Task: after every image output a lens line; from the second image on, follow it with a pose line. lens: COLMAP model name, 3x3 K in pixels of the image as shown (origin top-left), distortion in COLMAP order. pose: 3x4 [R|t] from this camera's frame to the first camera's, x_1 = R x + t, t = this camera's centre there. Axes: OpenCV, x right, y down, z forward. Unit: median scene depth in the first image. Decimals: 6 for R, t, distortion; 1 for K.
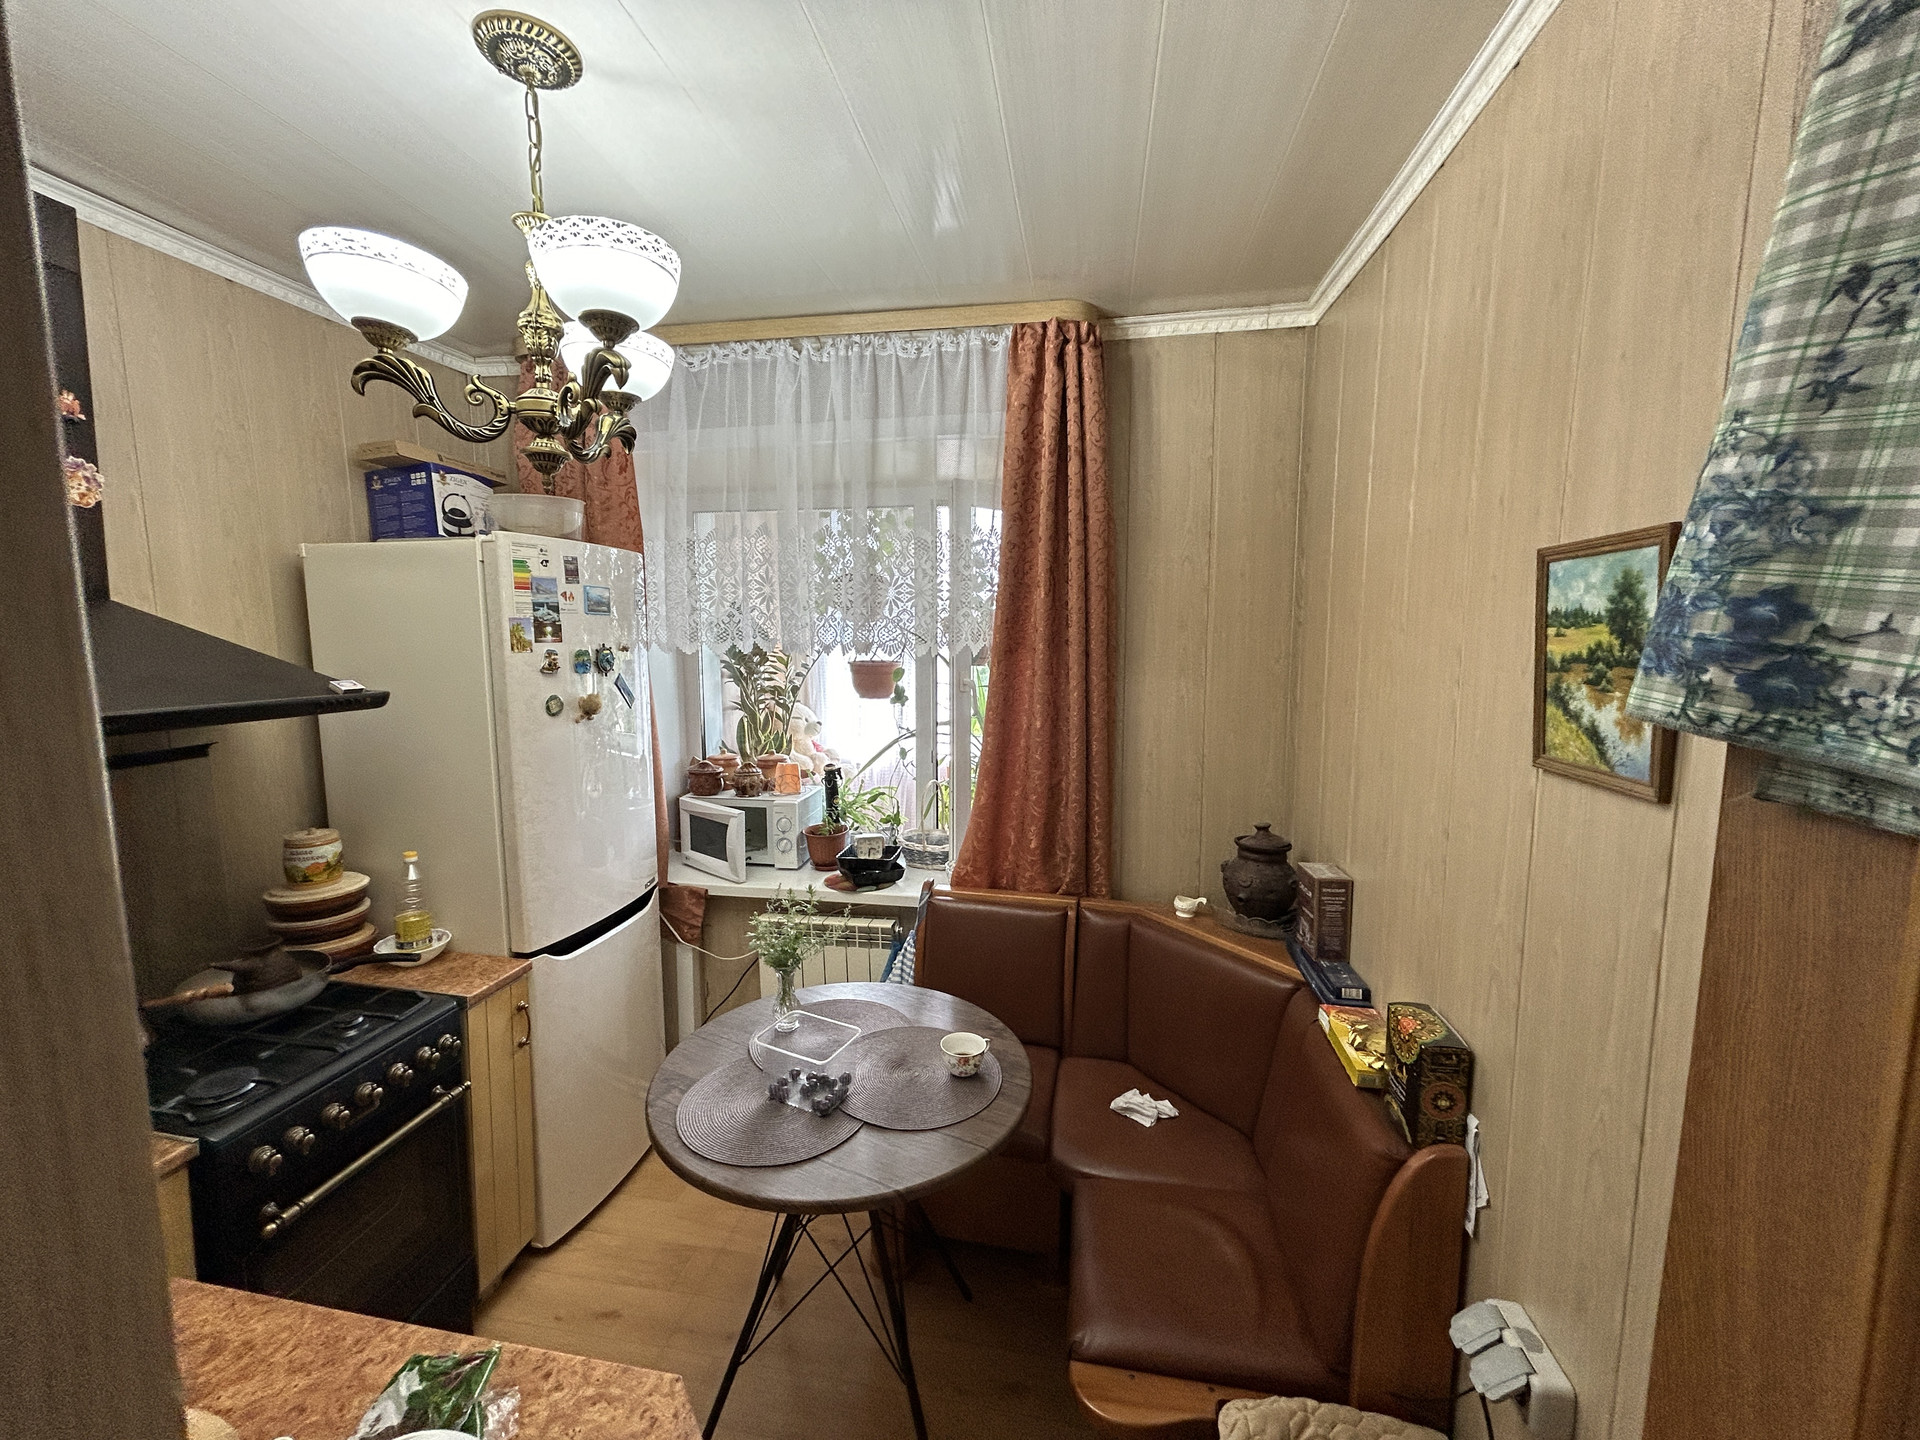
lens RADIAL K [[769.1, 0, 950.1], [0, 769.1, 719.6], [0, 0, 1]] dist [-0.003050, 0.000308]
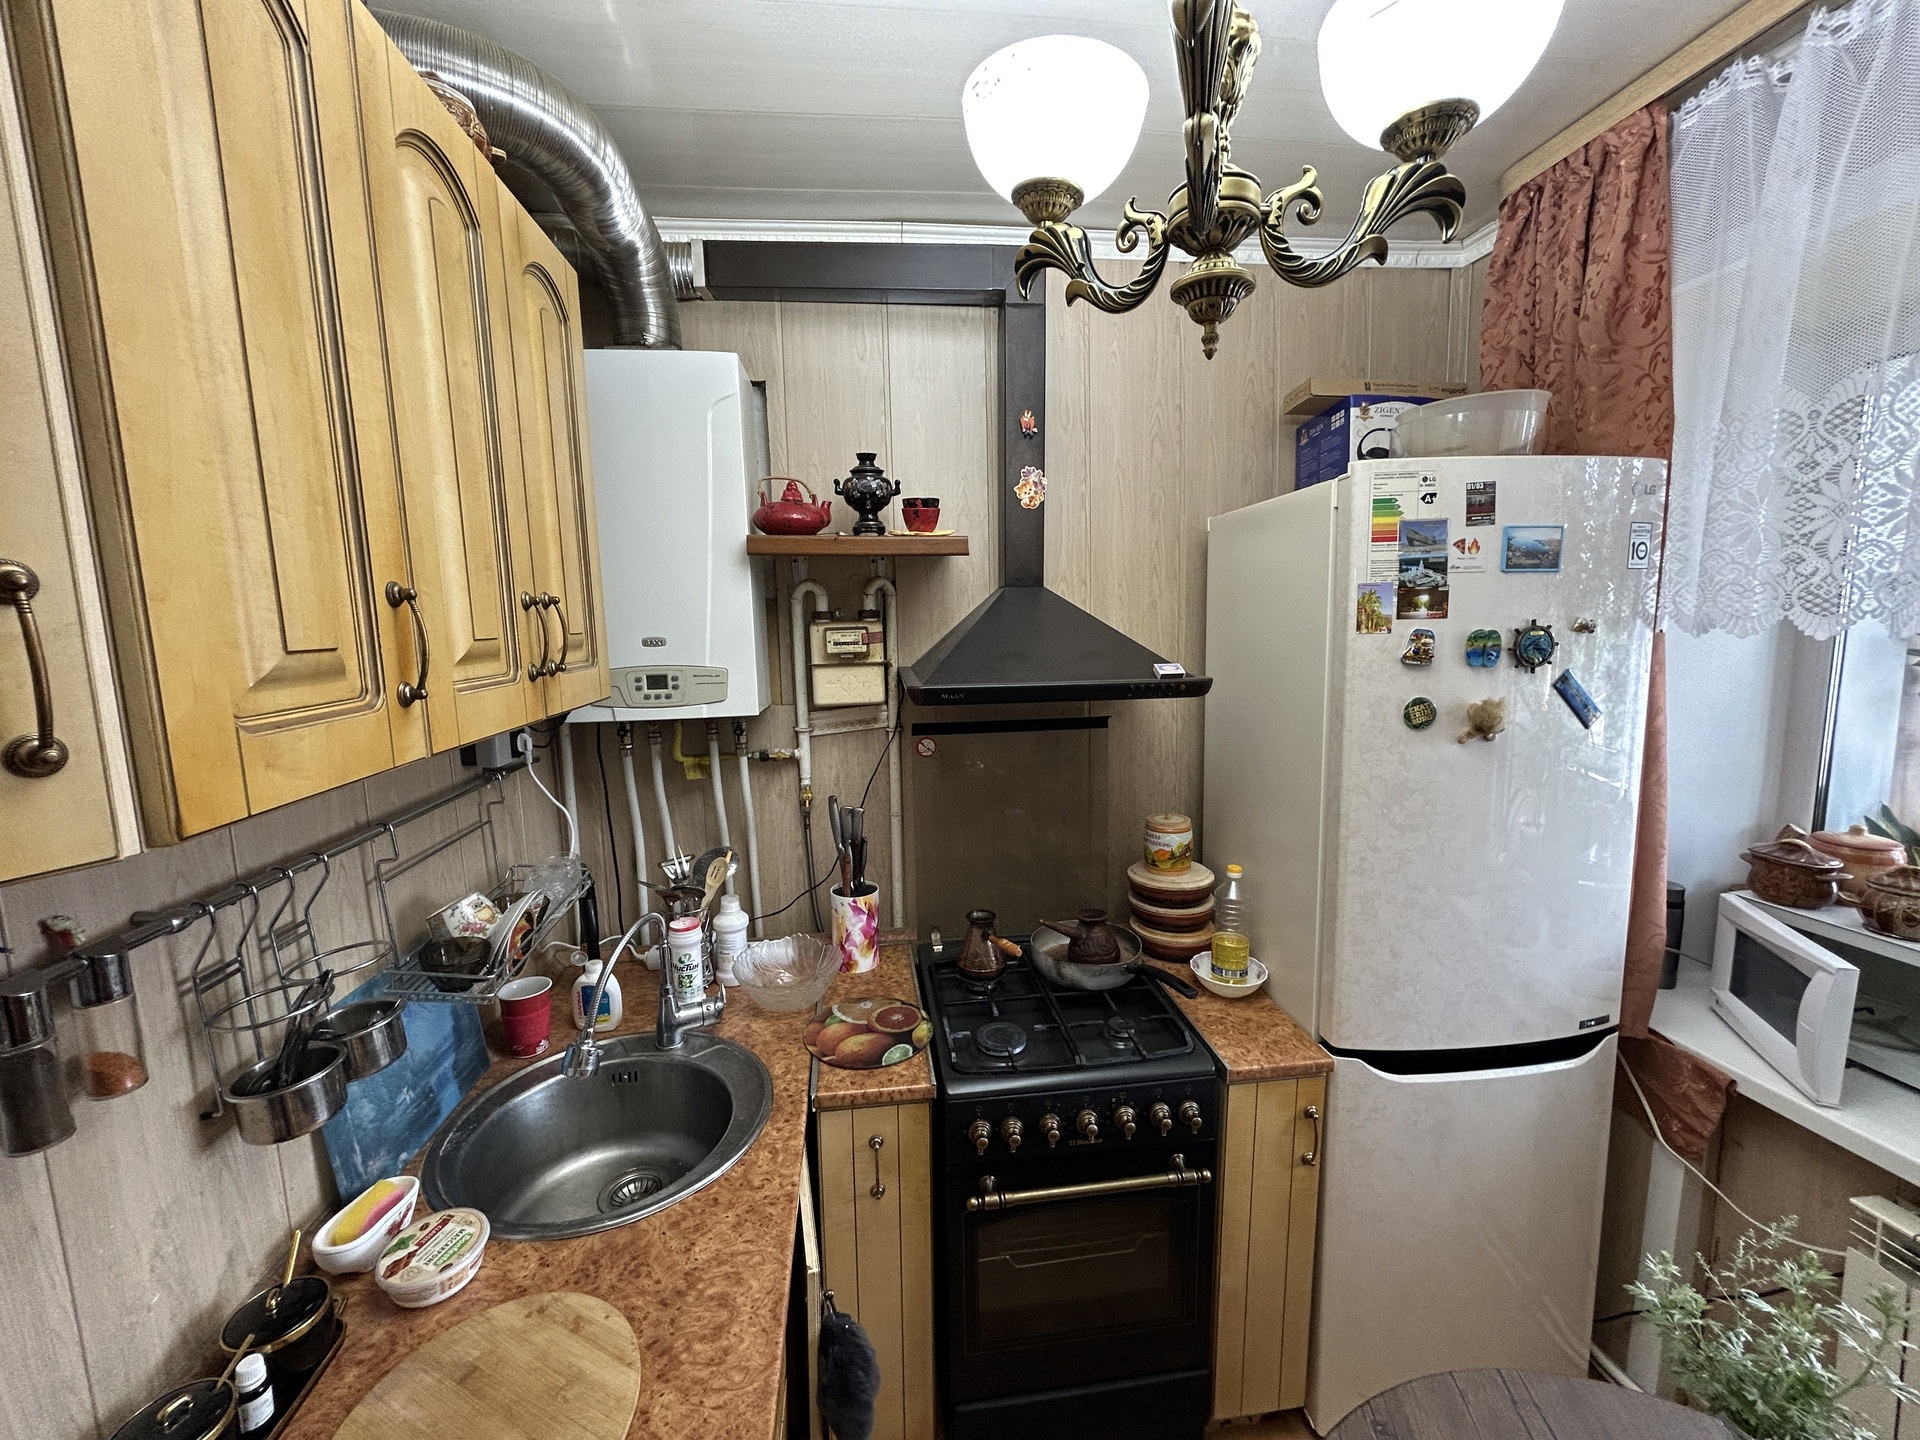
lens RADIAL K [[764.3, 0, 966.9], [0, 764.3, 718.0], [0, 0, 1]] dist [-0.000383, 0.000313]
pose [[0.300219, 0.110561, -0.947441, -0.002972], [-0.085989, 0.992353, 0.088554, -0.037932], [0.949987, 0.054884, 0.307430, 0.408281]]
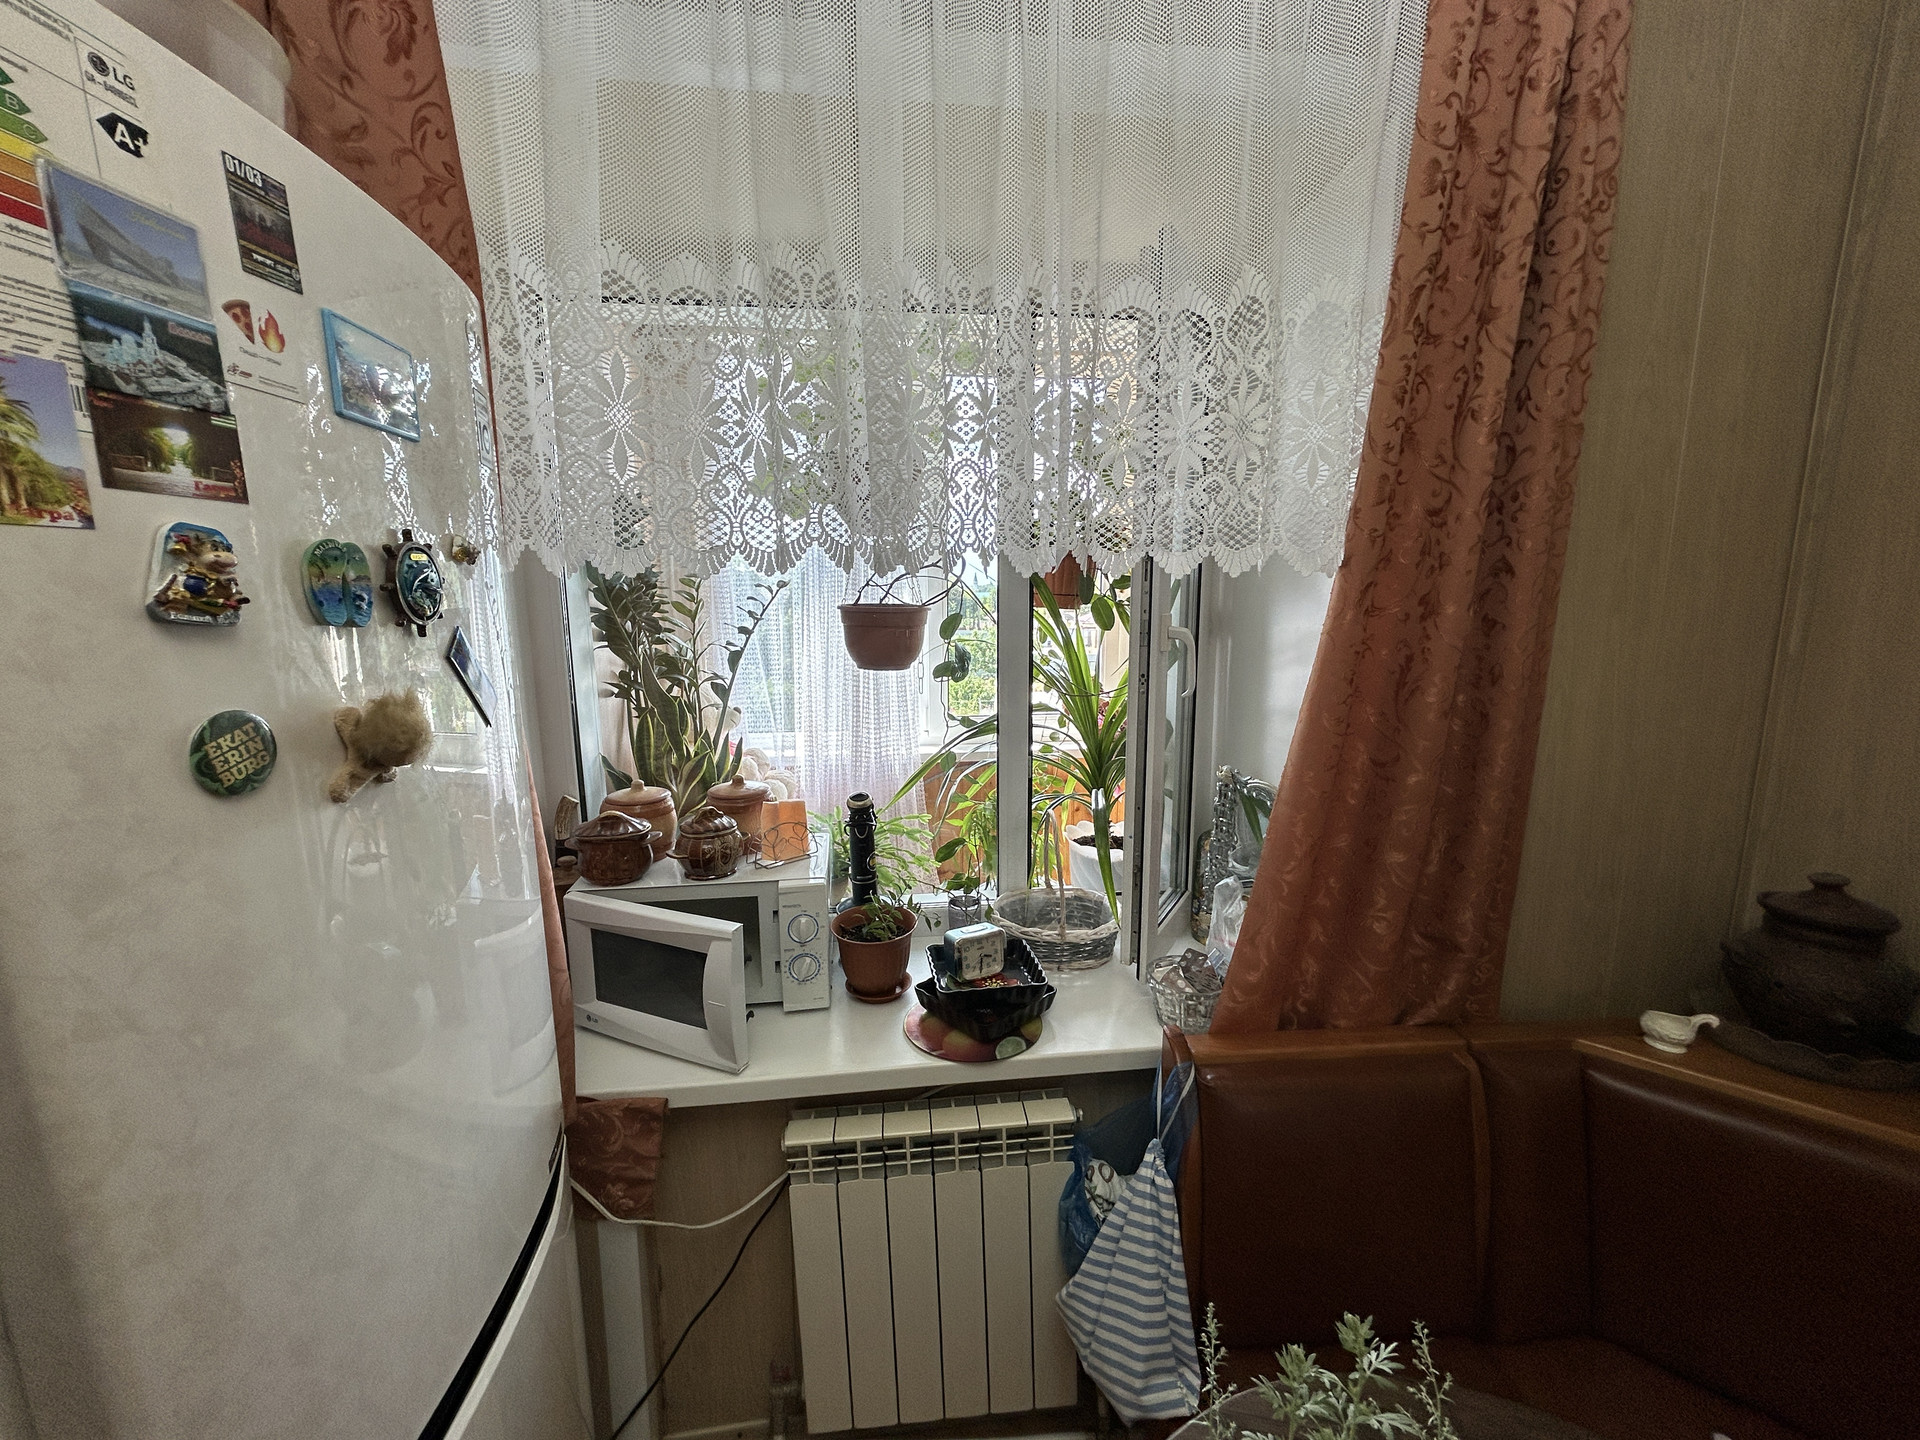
lens RADIAL K [[769.1, 0, 950.1], [0, 769.1, 719.6], [0, 0, 1]] dist [-0.003050, 0.000308]
pose [[0.957810, -0.052858, 0.282498, -0.348862], [0.037126, 0.997462, 0.060759, -0.034848], [-0.284993, -0.047708, 0.957342, 0.670439]]
